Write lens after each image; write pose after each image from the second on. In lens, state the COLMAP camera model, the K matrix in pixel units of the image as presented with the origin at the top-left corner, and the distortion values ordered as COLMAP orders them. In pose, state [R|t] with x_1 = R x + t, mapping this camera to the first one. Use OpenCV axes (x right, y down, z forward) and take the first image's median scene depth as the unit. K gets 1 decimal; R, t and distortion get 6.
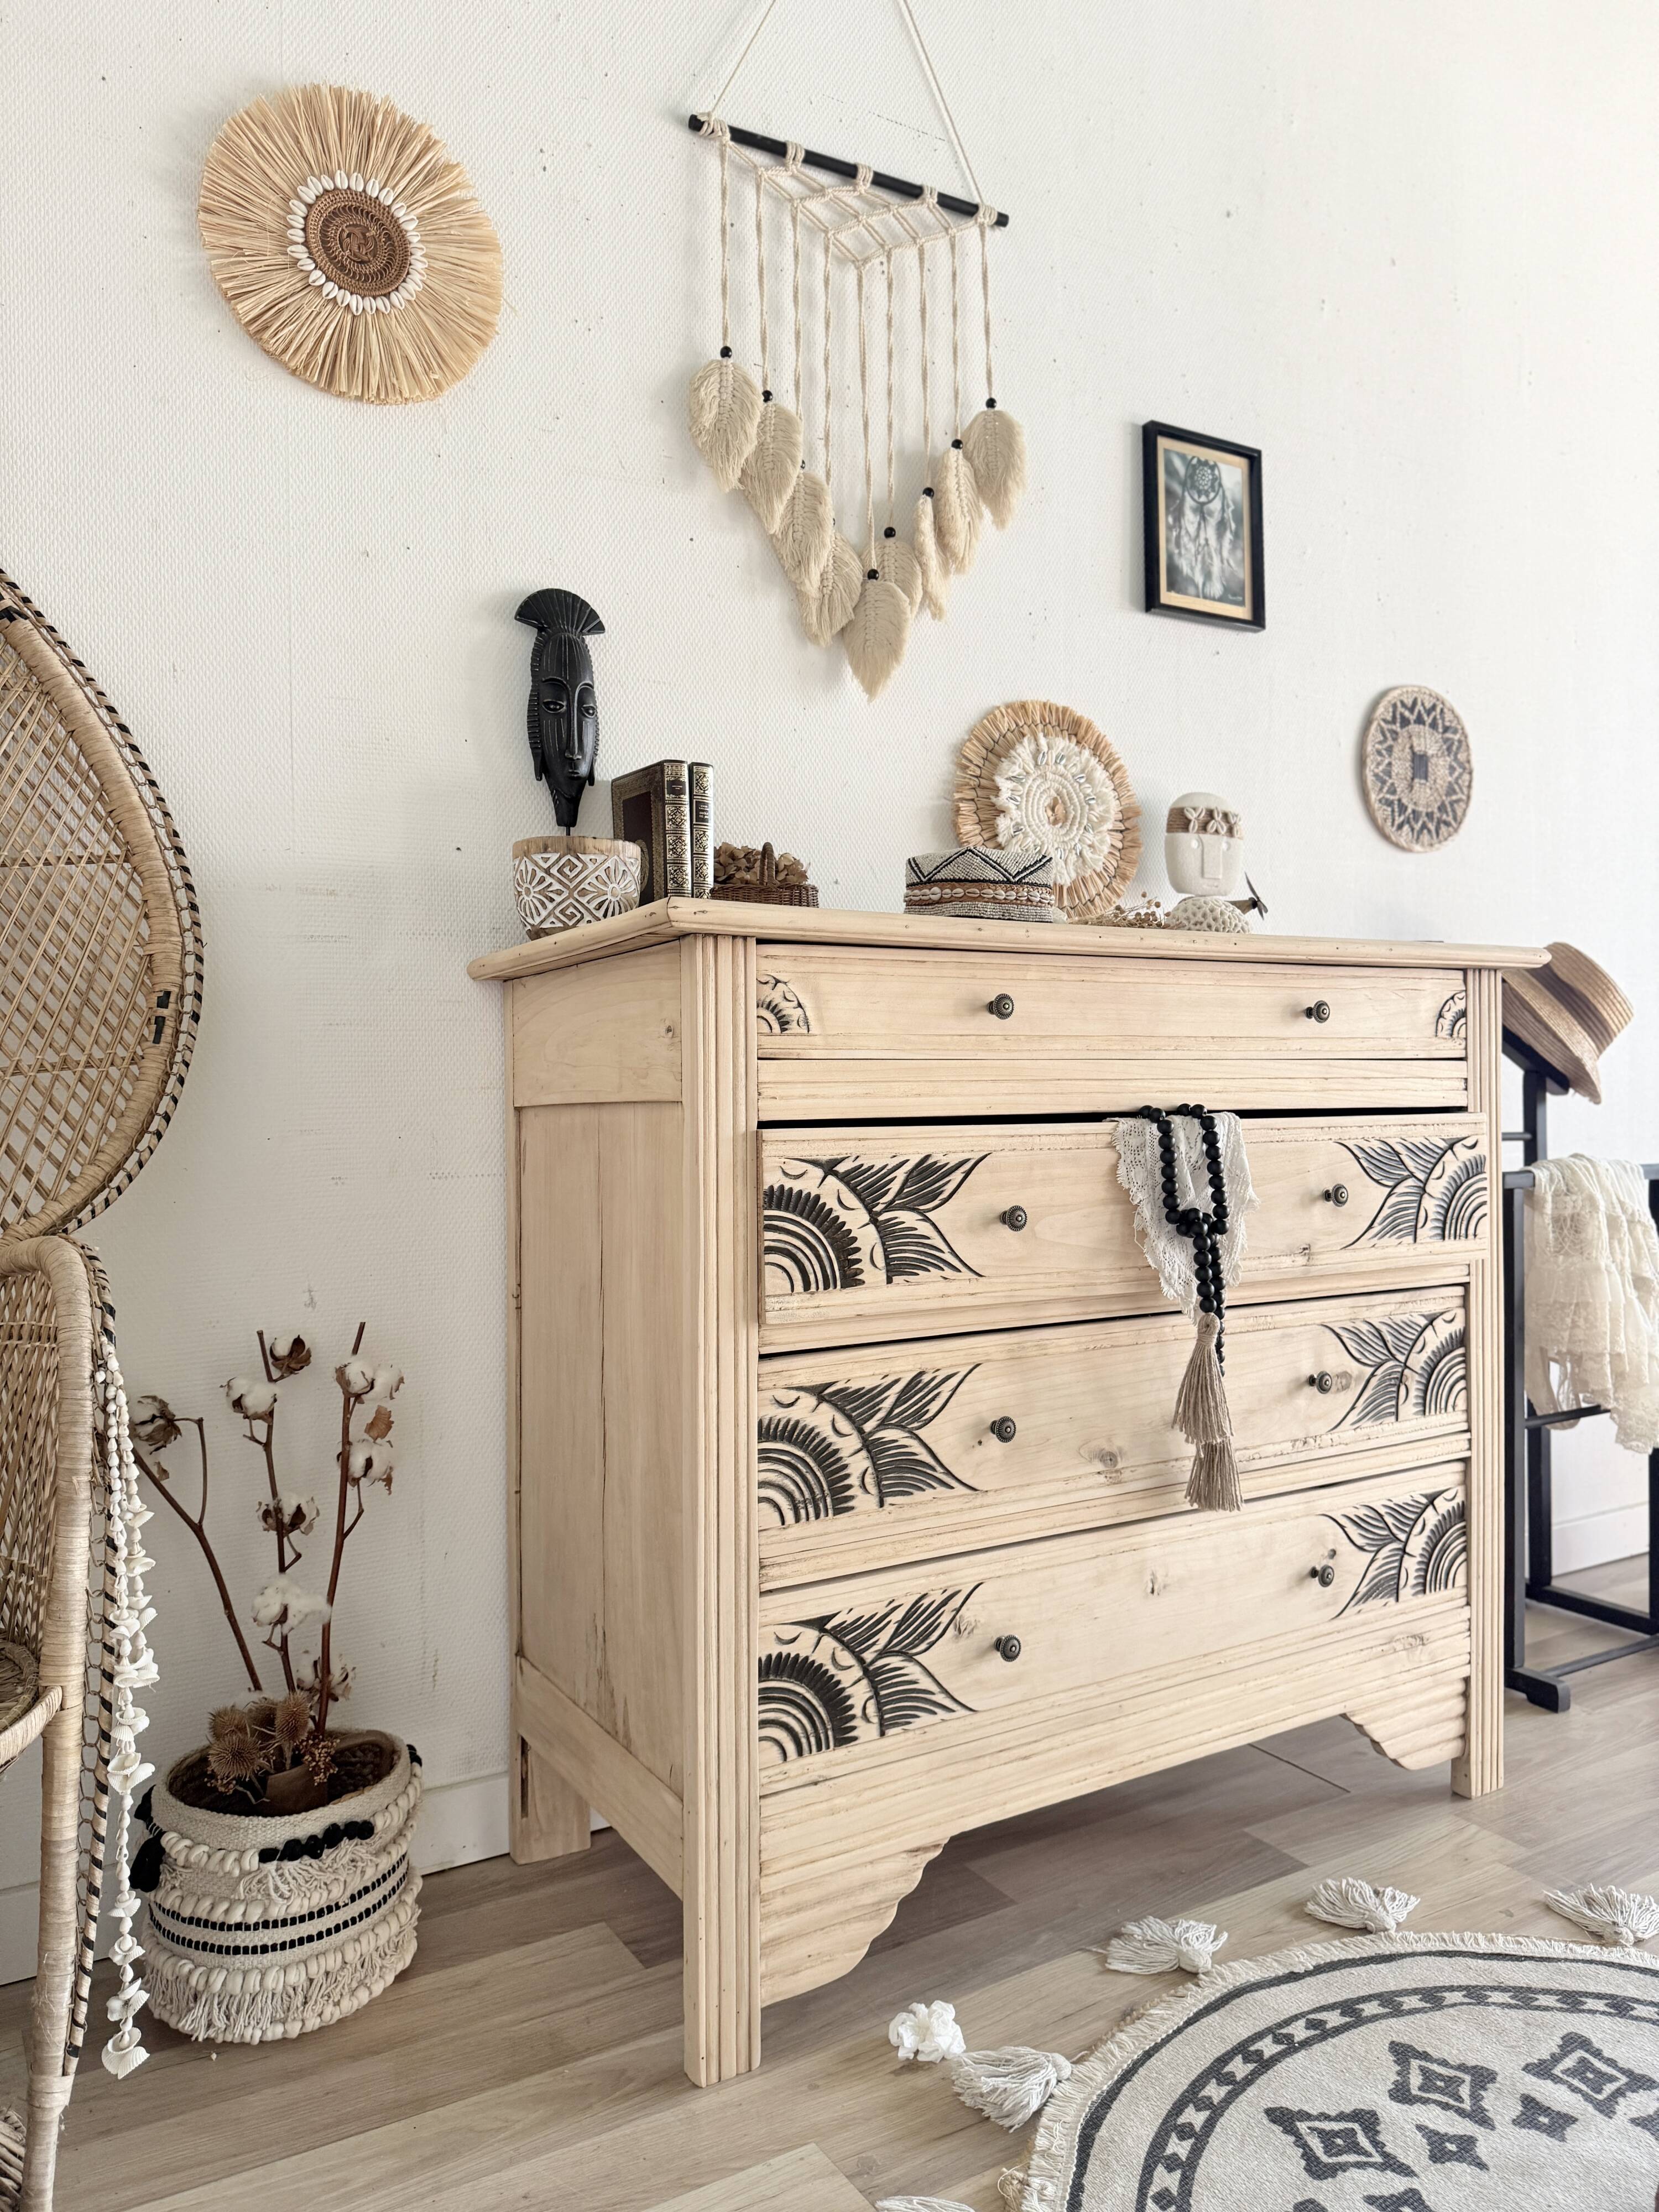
lens RADIAL K [[1539.2, 0, 814.5], [0, 1539.2, 1102.8], [0, 0, 1]] dist [0.122077, -0.190372]
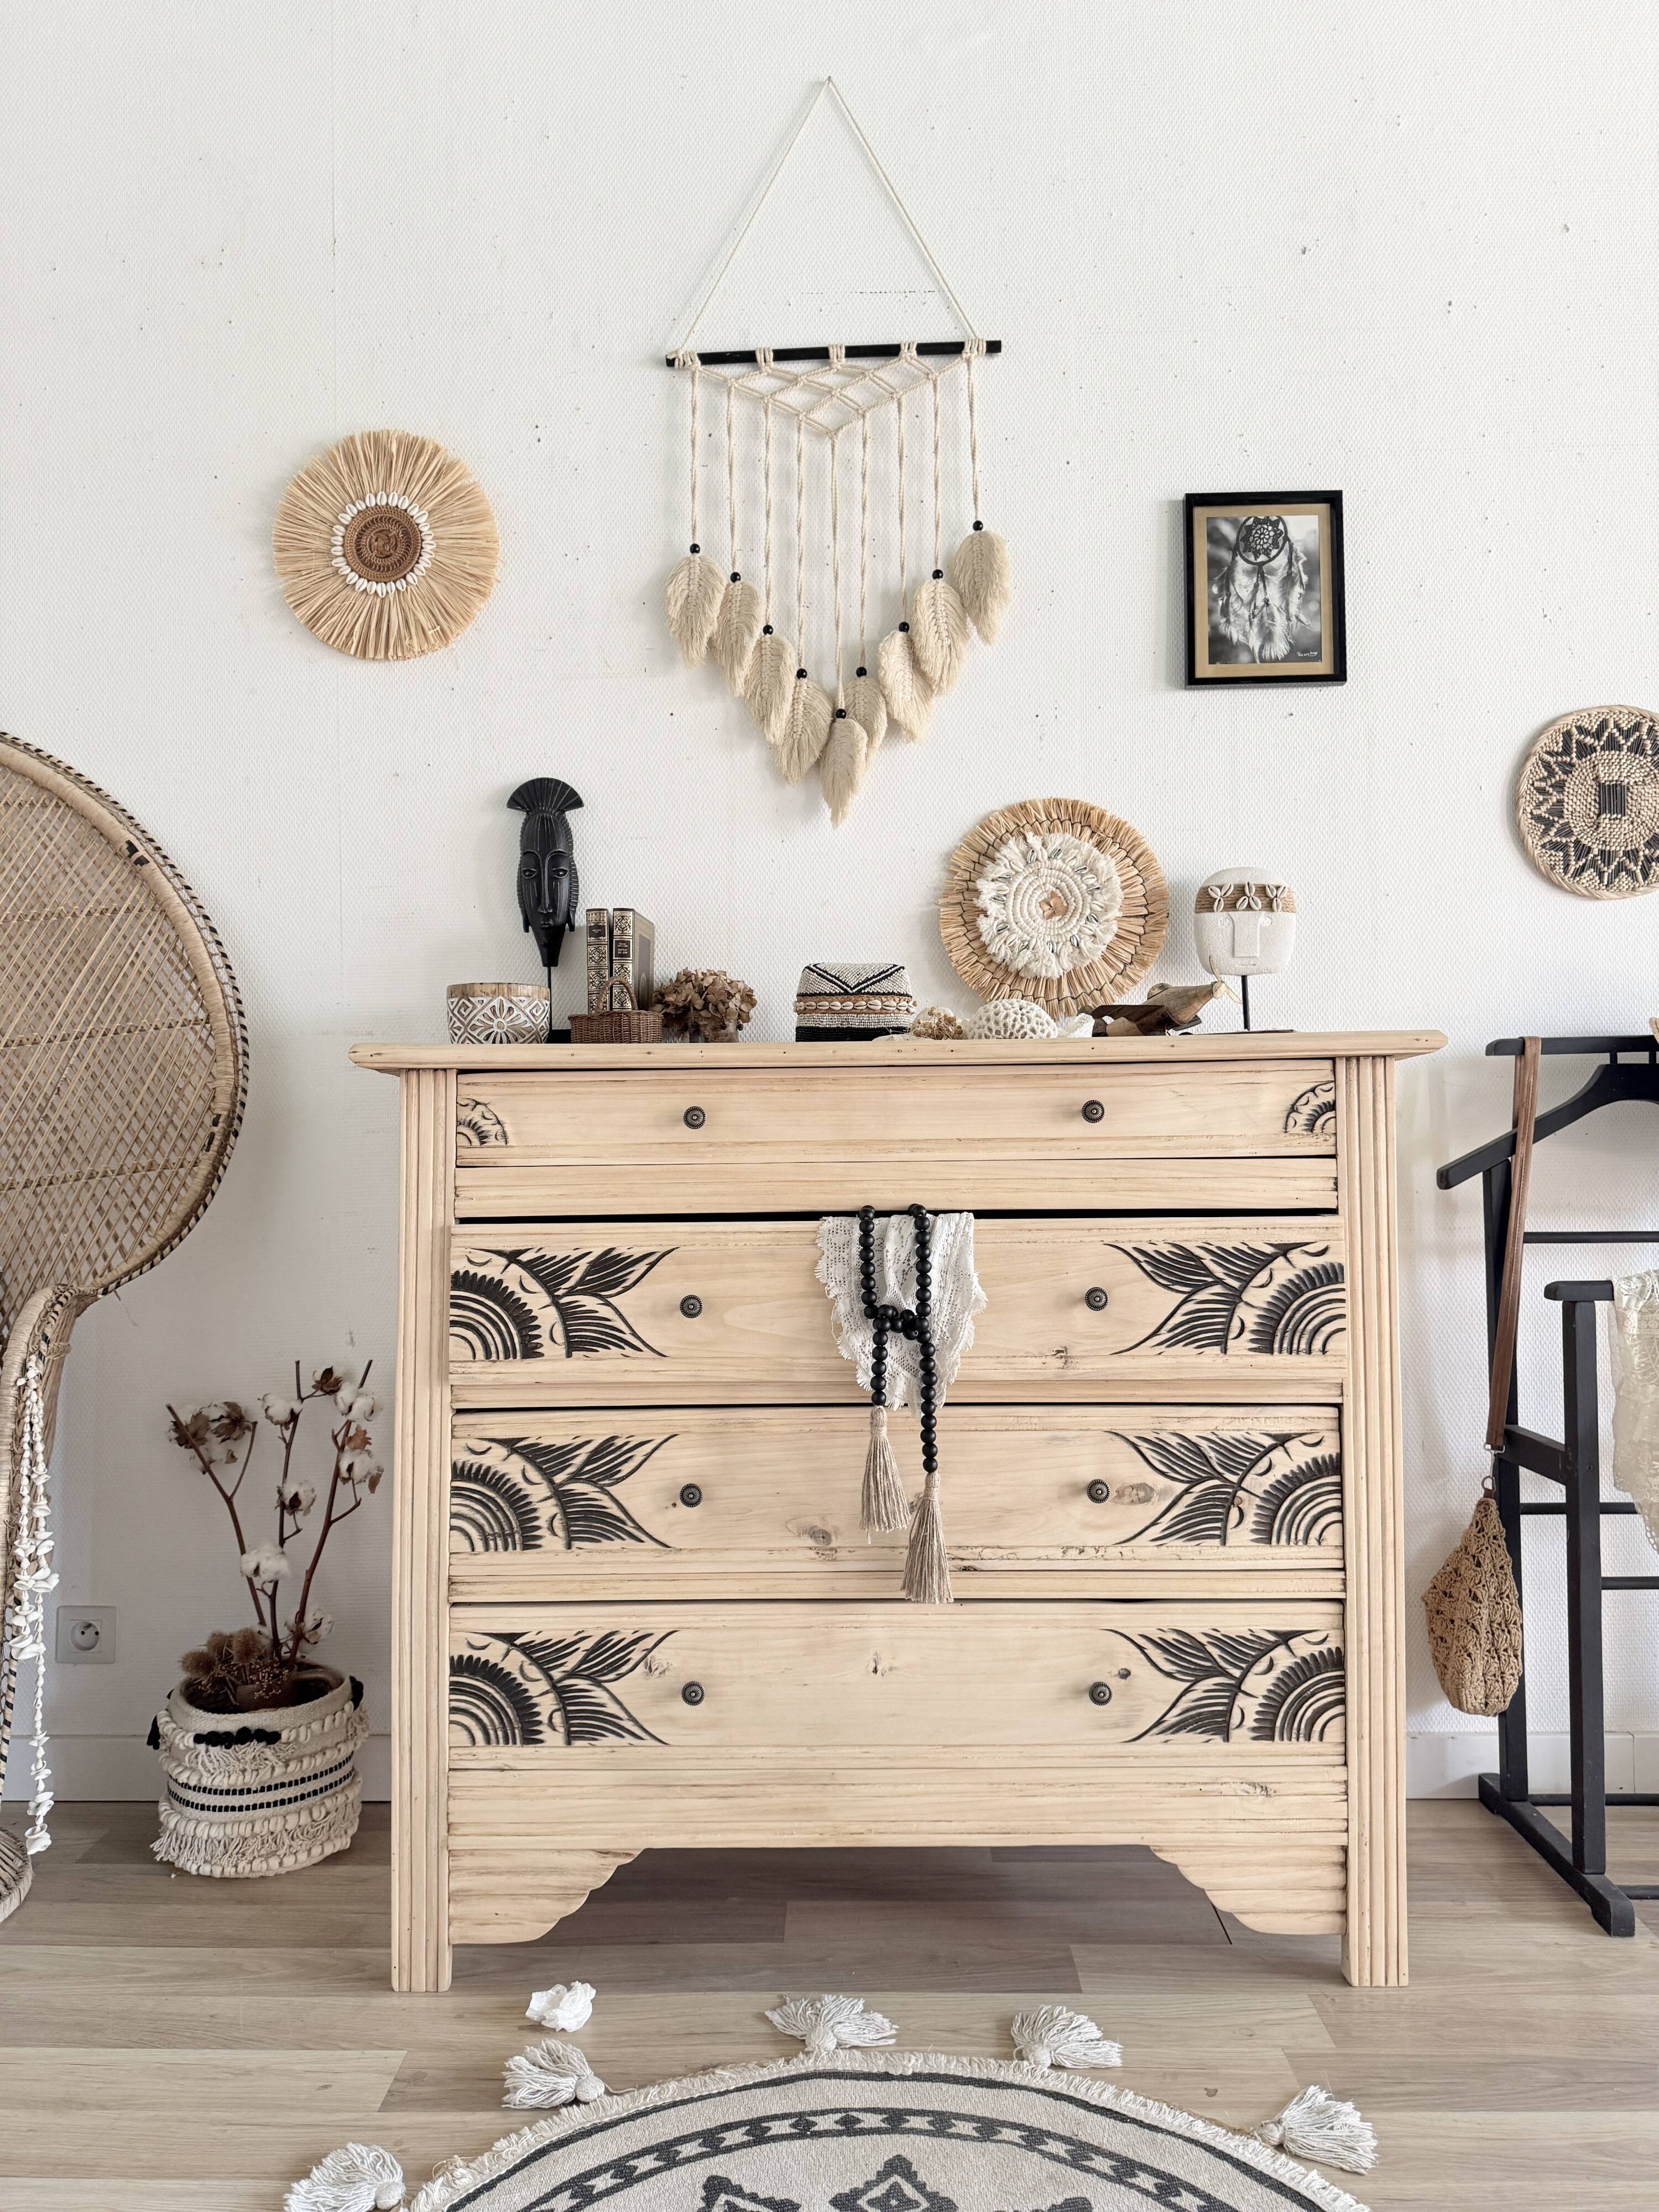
lens RADIAL K [[1533.6, 0, 821.8], [0, 1533.6, 1113.5], [0, 0, 1]] dist [0.129618, -0.236141]
pose [[0.852929, -0.011624, -0.521898, 0.757314], [-0.001101, 0.999710, -0.024065, -0.036993], [0.522027, 0.021100, 0.852668, 0.086708]]
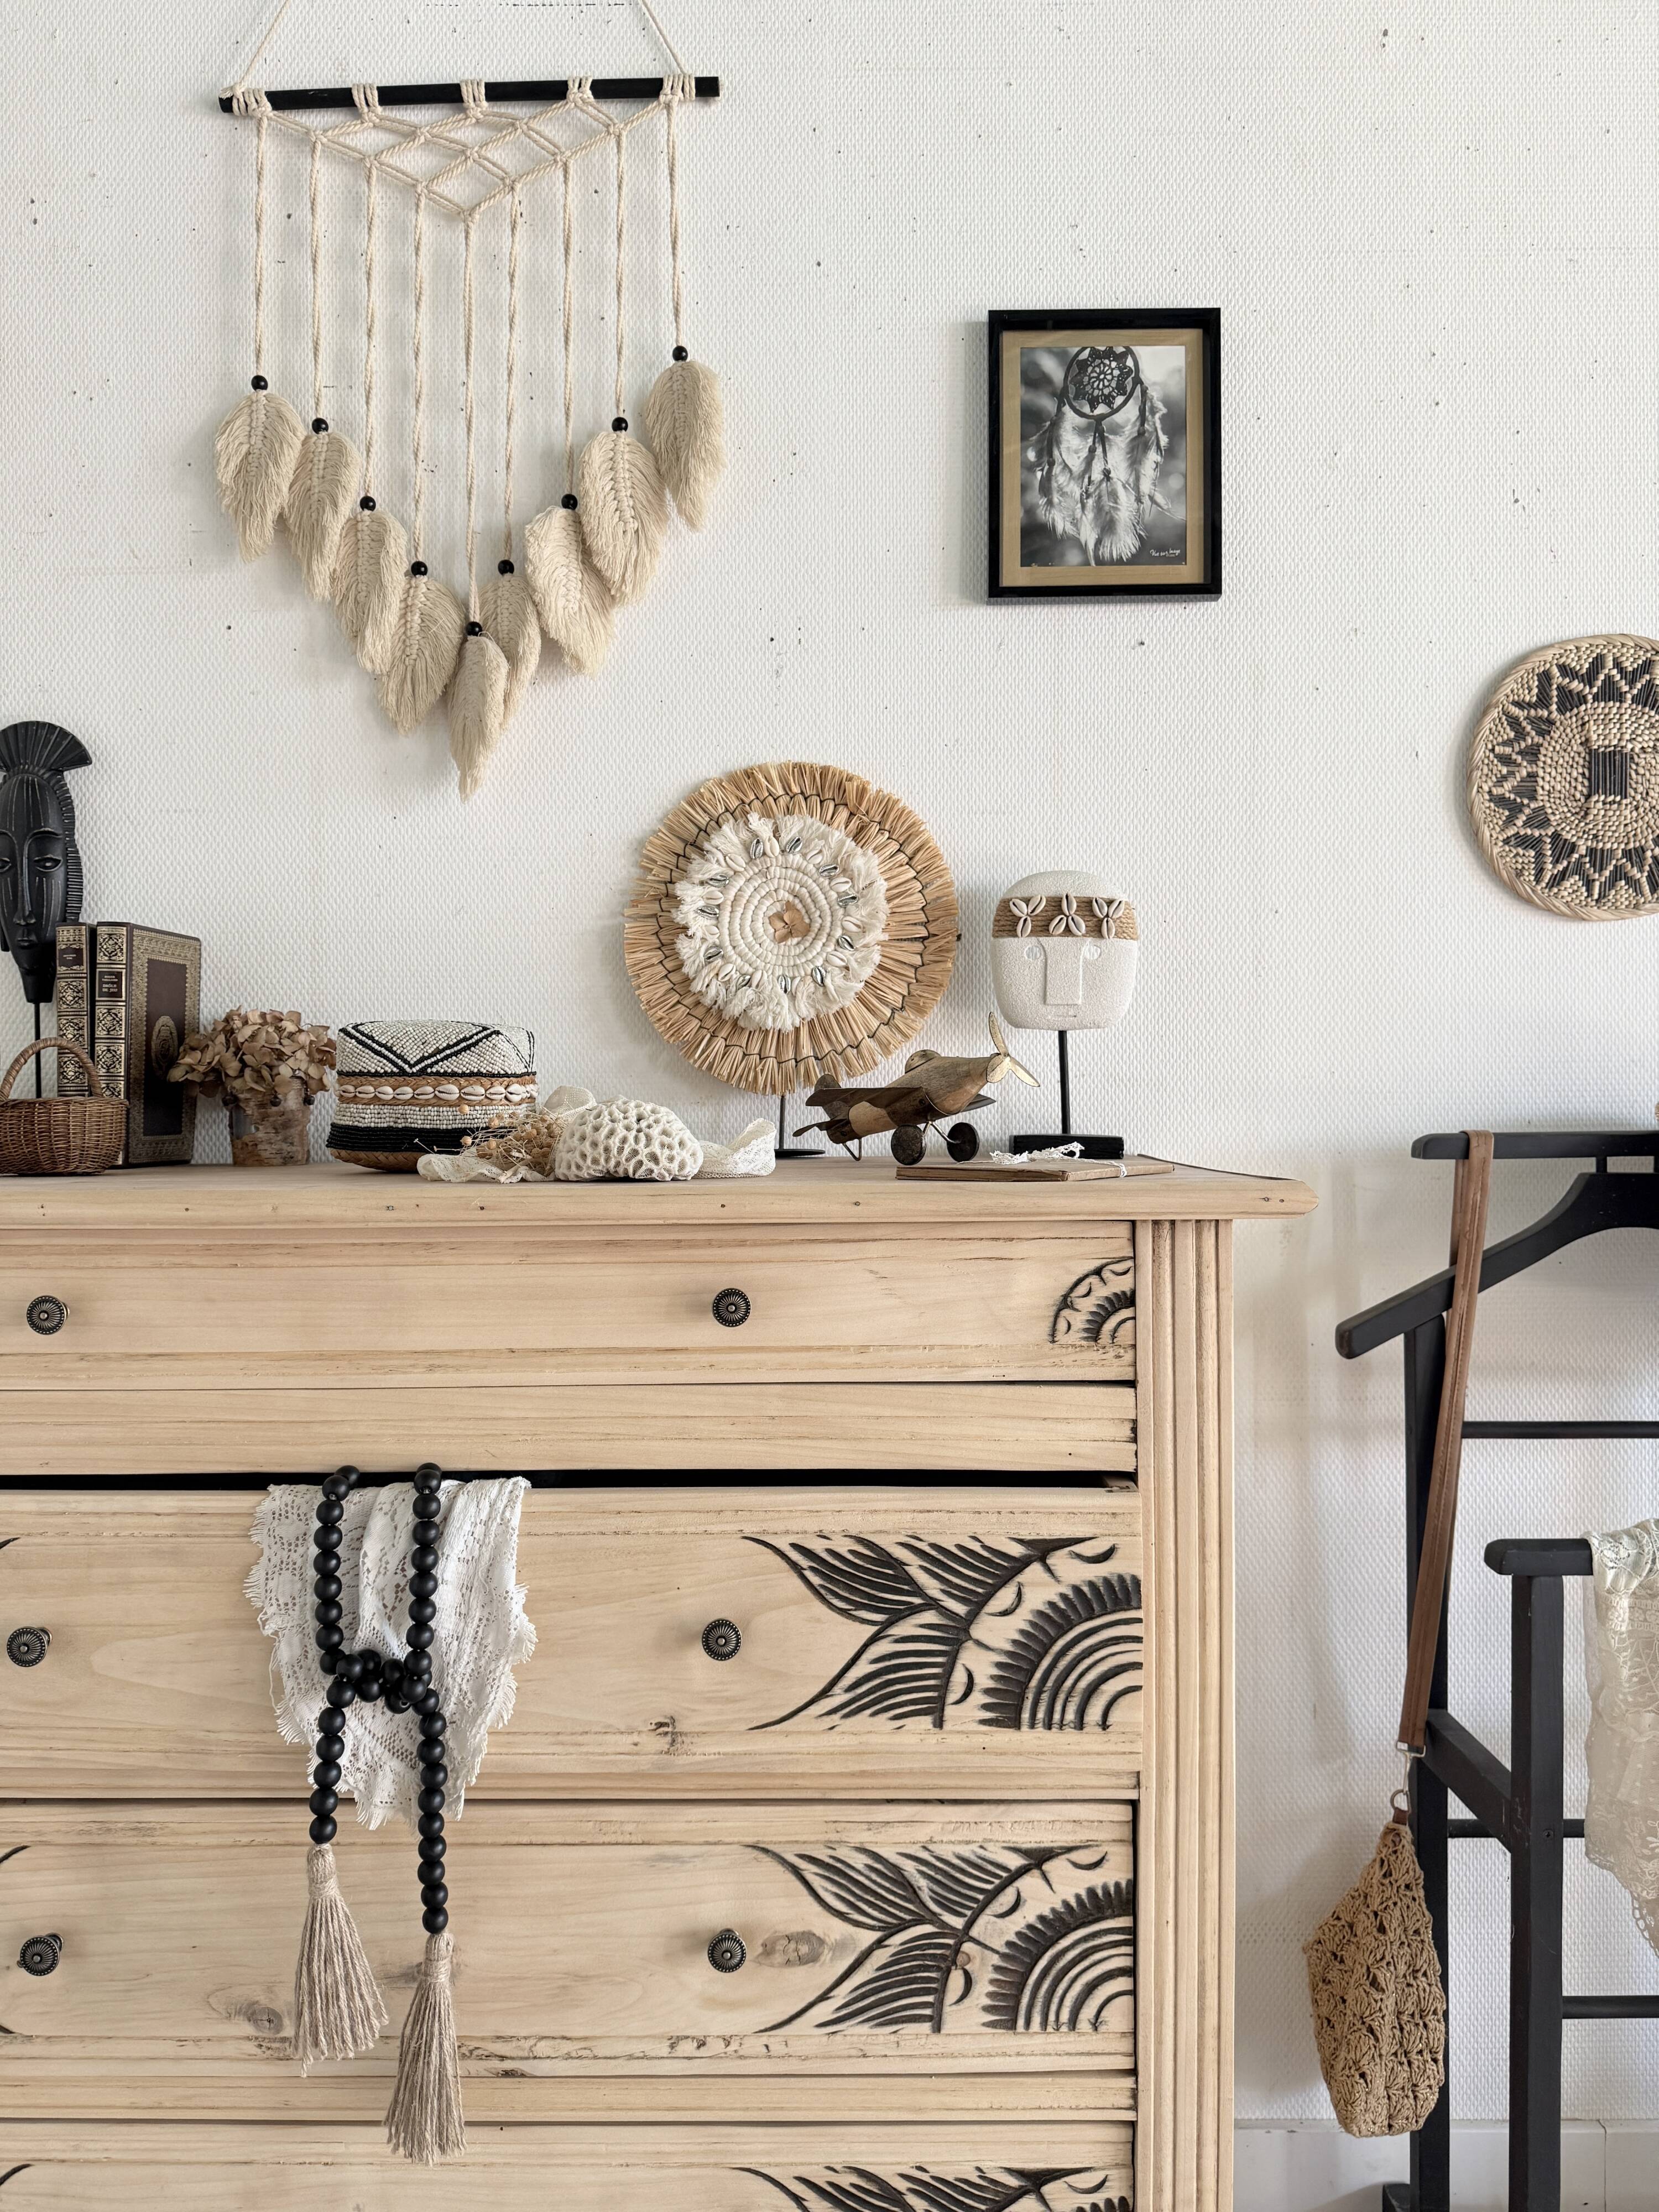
lens RADIAL K [[1558.6, 0, 822.1], [0, 1558.6, 1108.5], [0, 0, 1]] dist [0.042266, -0.057641]
pose [[0.857348, 0.011495, -0.514609, 0.718882], [-0.008112, 0.999928, 0.008822, -0.152889], [0.514673, -0.003389, 0.857380, 0.573719]]
